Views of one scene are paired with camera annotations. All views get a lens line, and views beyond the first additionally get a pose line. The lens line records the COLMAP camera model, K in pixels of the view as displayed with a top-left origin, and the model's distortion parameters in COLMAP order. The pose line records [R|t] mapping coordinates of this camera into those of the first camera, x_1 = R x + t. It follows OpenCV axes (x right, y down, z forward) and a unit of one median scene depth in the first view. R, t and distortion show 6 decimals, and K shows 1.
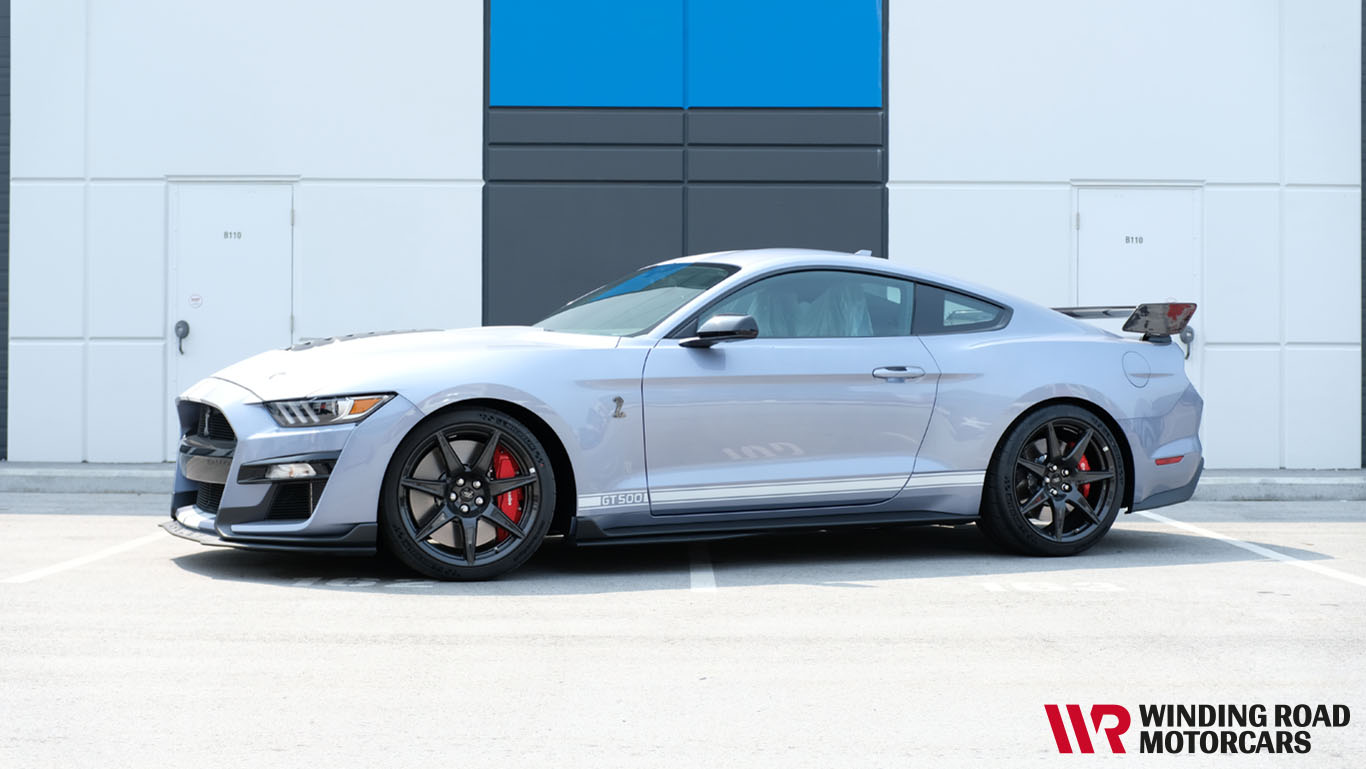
lens RADIAL K [[2040.4, 0, 683.0], [0, 2040.4, 384.5], [0, 0, 1]] dist [-0.045269, -0.084353]
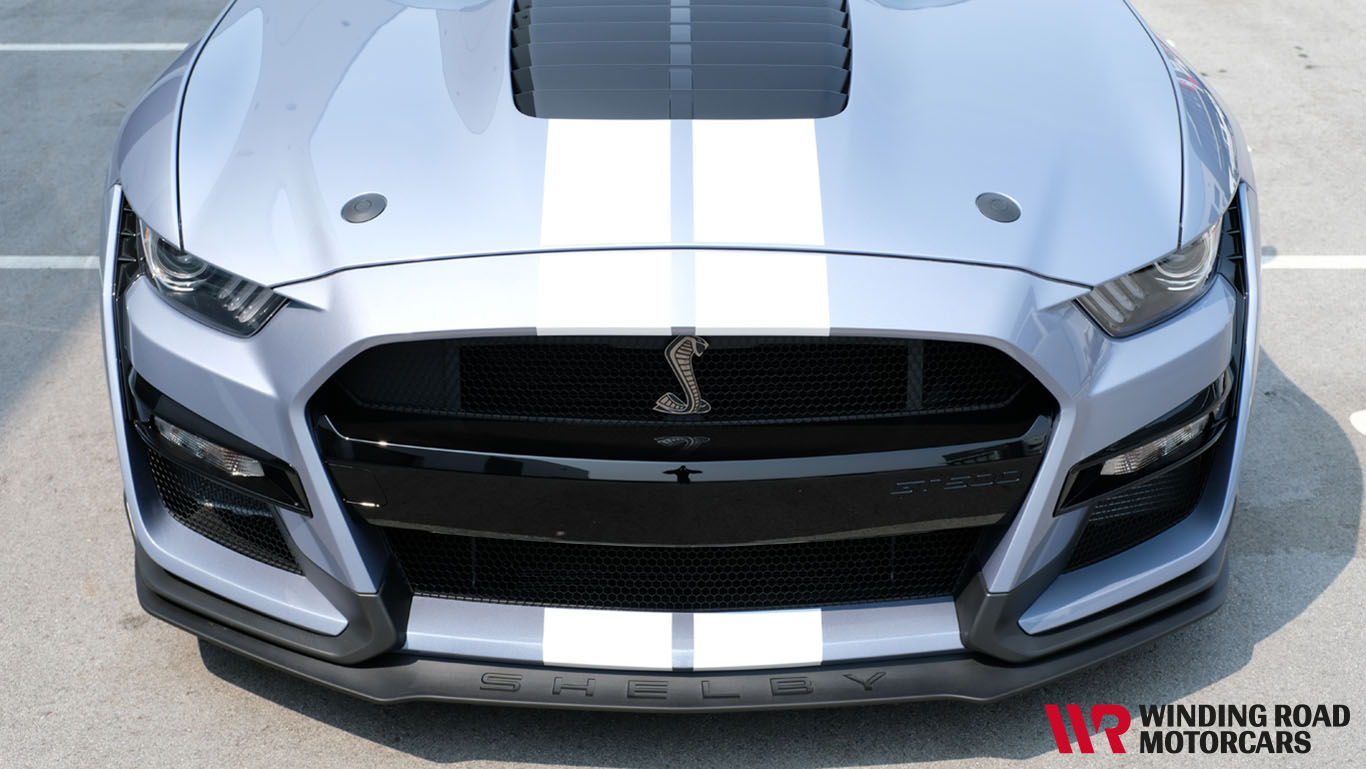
lens RADIAL K [[2040.4, 0, 683.0], [0, 2040.4, 384.5], [0, 0, 1]] dist [-0.045269, -0.084353]
pose [[0.429112, -0.341077, 0.836379, -0.553885], [0.018022, 0.929013, 0.369607, -0.114039], [-0.903072, -0.143530, 0.404797, 0.913648]]
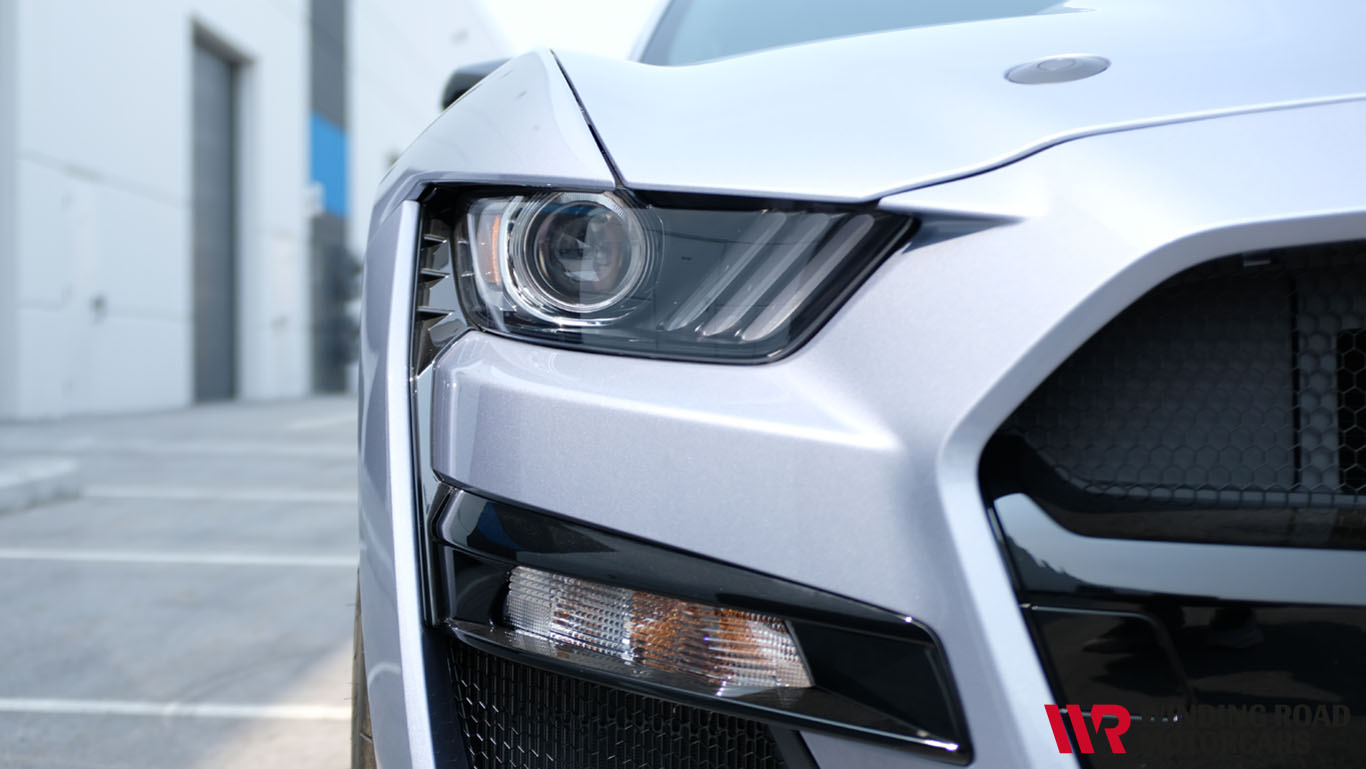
lens RADIAL K [[2040.4, 0, 683.0], [0, 2040.4, 384.5], [0, 0, 1]] dist [-0.045269, -0.084353]
pose [[0.418484, -0.007116, 0.908196, -0.417785], [-0.001751, 0.999961, 0.008642, 0.018034], [-0.908222, -0.005206, 0.418456, 1.081597]]
